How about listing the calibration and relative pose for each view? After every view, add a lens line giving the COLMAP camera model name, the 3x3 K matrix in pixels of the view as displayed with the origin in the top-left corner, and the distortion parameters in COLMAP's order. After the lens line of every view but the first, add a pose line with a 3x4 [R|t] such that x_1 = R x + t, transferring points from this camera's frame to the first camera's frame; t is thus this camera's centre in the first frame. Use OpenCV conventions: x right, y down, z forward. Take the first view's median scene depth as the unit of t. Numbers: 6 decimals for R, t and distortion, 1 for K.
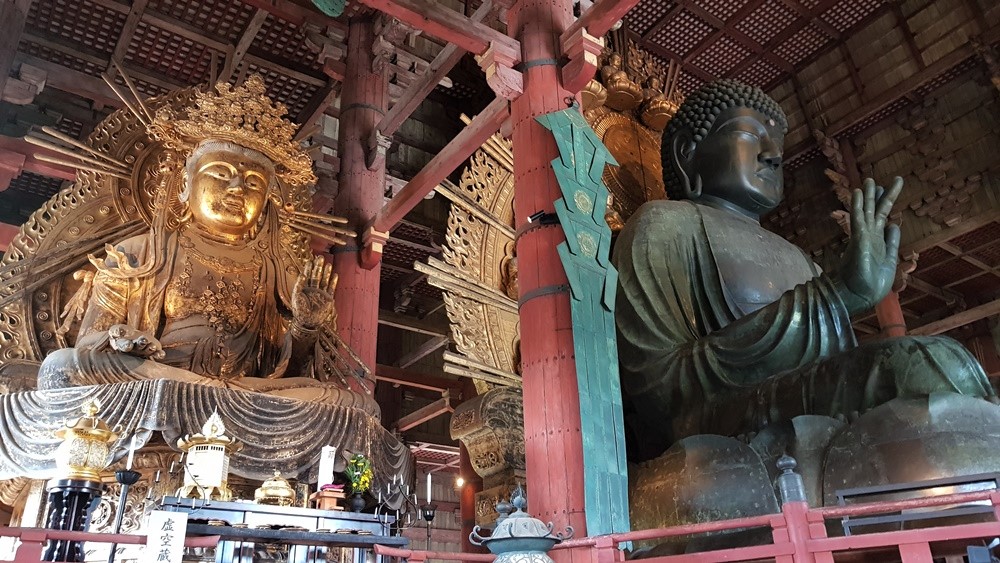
lens RADIAL K [[773.0, 0, 500.0], [0, 773.0, 281.5], [0, 0, 1]] dist [0.009635, -0.063784]
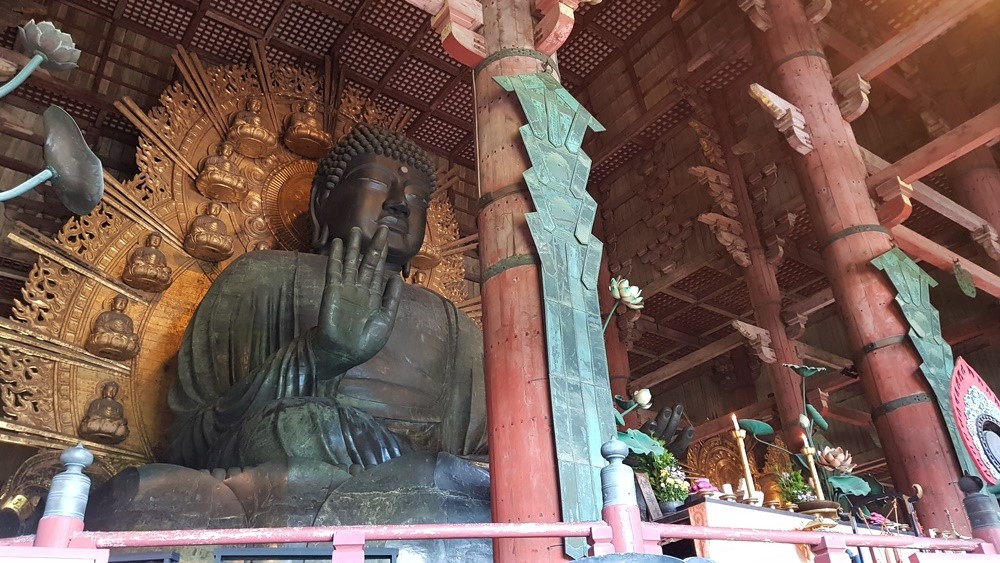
lens RADIAL K [[781.6, 0, 500.0], [0, 781.6, 281.5], [0, 0, 1]] dist [-0.002109, -0.002299]
pose [[0.999682, -0.007379, 0.024131, 0.380347], [0.008828, 0.998128, -0.060524, -0.004281], [-0.023639, 0.060718, 0.997875, 0.024910]]
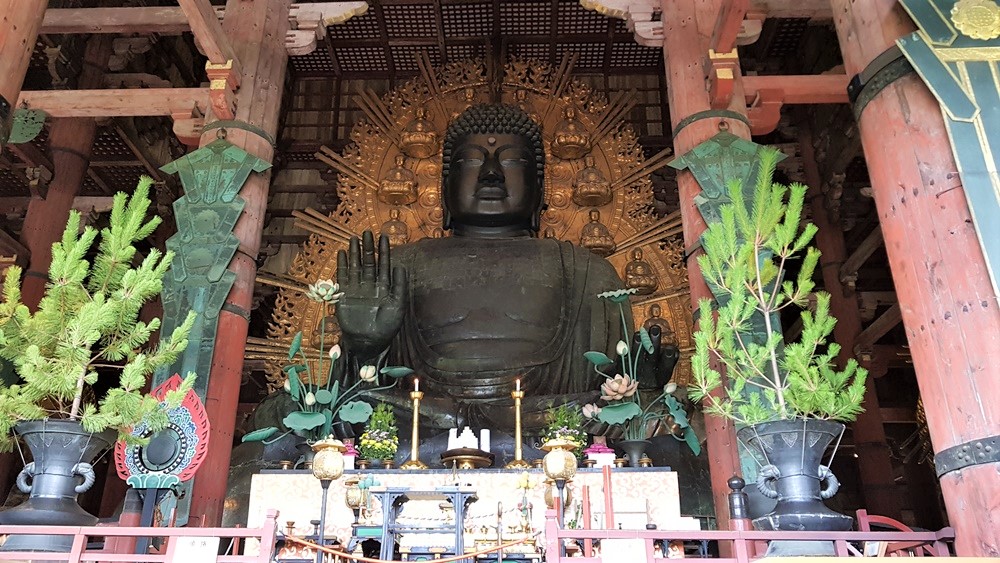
lens RADIAL K [[773.0, 0, 500.0], [0, 773.0, 281.5], [0, 0, 1]] dist [0.009635, -0.063784]
pose [[0.803029, -0.211631, -0.557097, 0.774187], [0.241254, 0.970239, -0.020820, 0.006308], [0.544923, -0.117683, 0.830186, 0.087075]]
